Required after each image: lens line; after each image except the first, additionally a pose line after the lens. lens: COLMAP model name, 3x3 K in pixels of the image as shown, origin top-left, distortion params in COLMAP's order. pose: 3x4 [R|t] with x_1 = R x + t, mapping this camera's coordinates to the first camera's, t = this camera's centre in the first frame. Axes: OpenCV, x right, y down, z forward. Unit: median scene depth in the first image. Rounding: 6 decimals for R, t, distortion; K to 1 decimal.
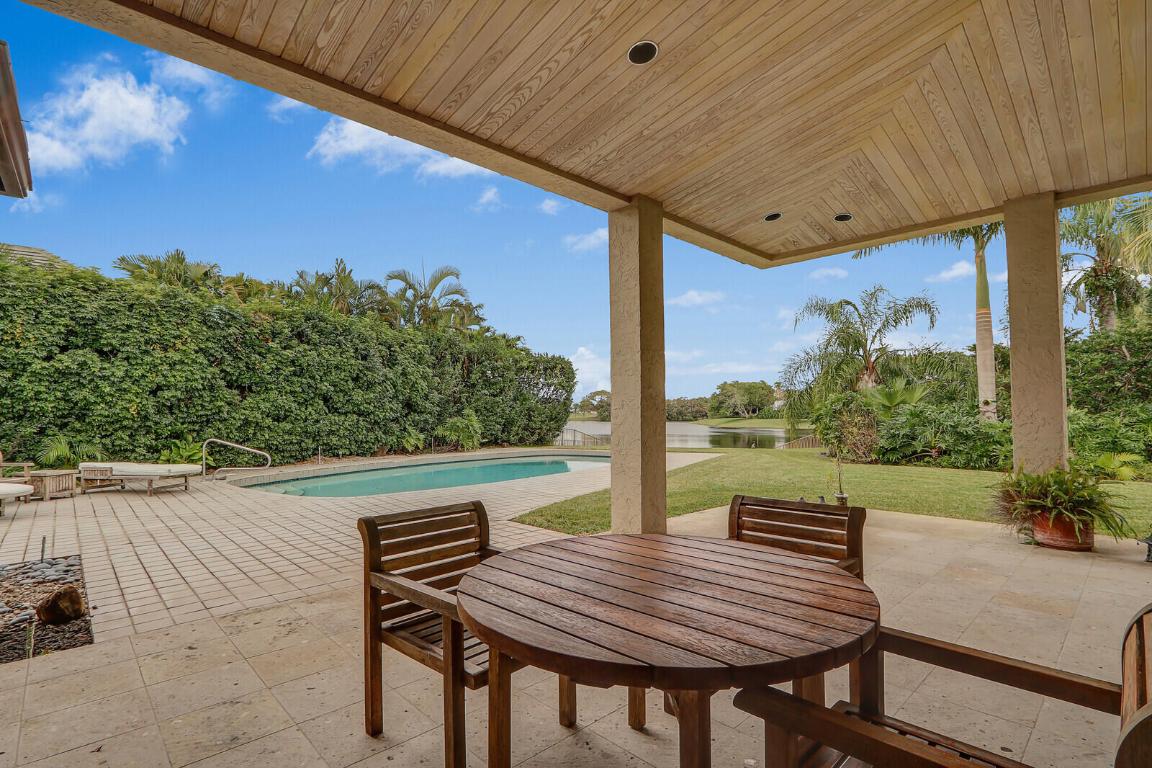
lens RADIAL K [[553.6, 0, 576.0], [0, 553.6, 384.0], [0, 0, 1]] dist [0.000964, -0.000030]
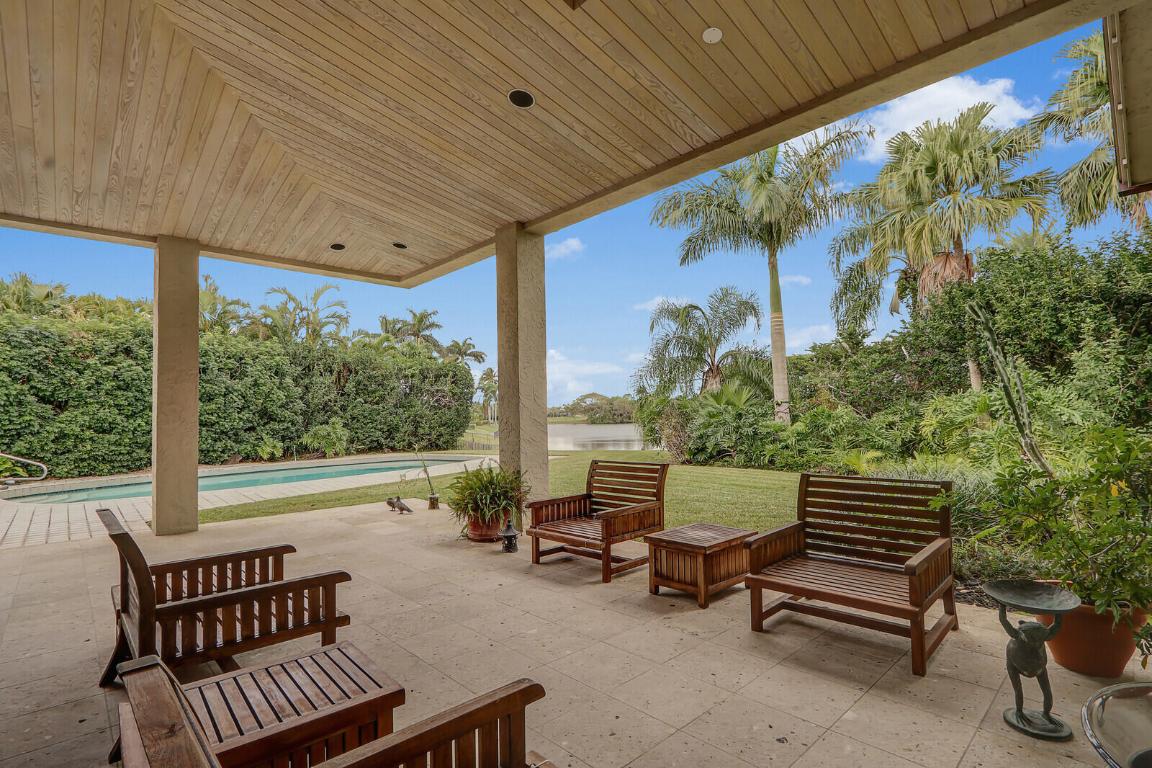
lens RADIAL K [[558.8, 0, 571.4], [0, 558.8, 385.4], [0, 0, 1]] dist [-0.001766, -0.000181]
pose [[0.999726, -0.018309, -0.014565, 0.369307], [0.018281, 0.999831, -0.002046, -0.005397], [0.014600, 0.001779, 0.999892, -0.052724]]
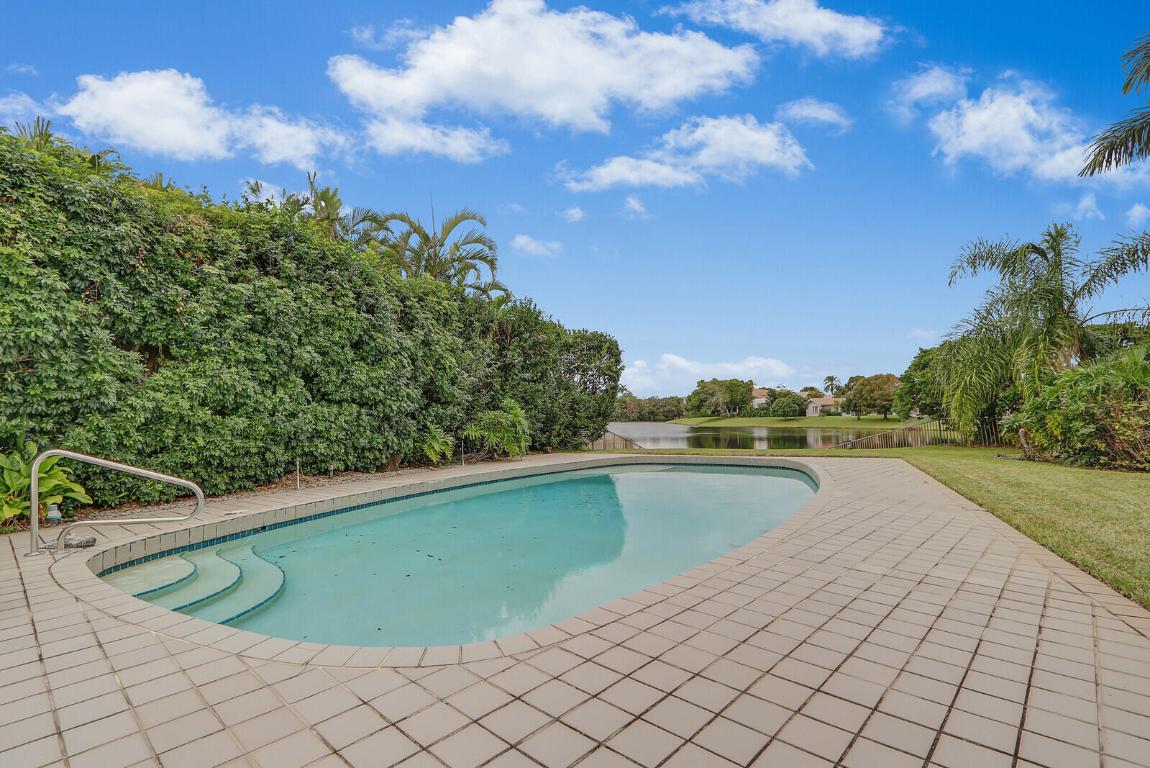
lens RADIAL K [[557.8, 0, 570.4], [0, 557.8, 385.4], [0, 0, 1]] dist [-0.001766, -0.000181]
pose [[0.998213, -0.005763, 0.059473, -0.224709], [0.005707, 0.999983, 0.001110, 0.039570], [-0.059478, -0.000769, 0.998229, 0.424037]]
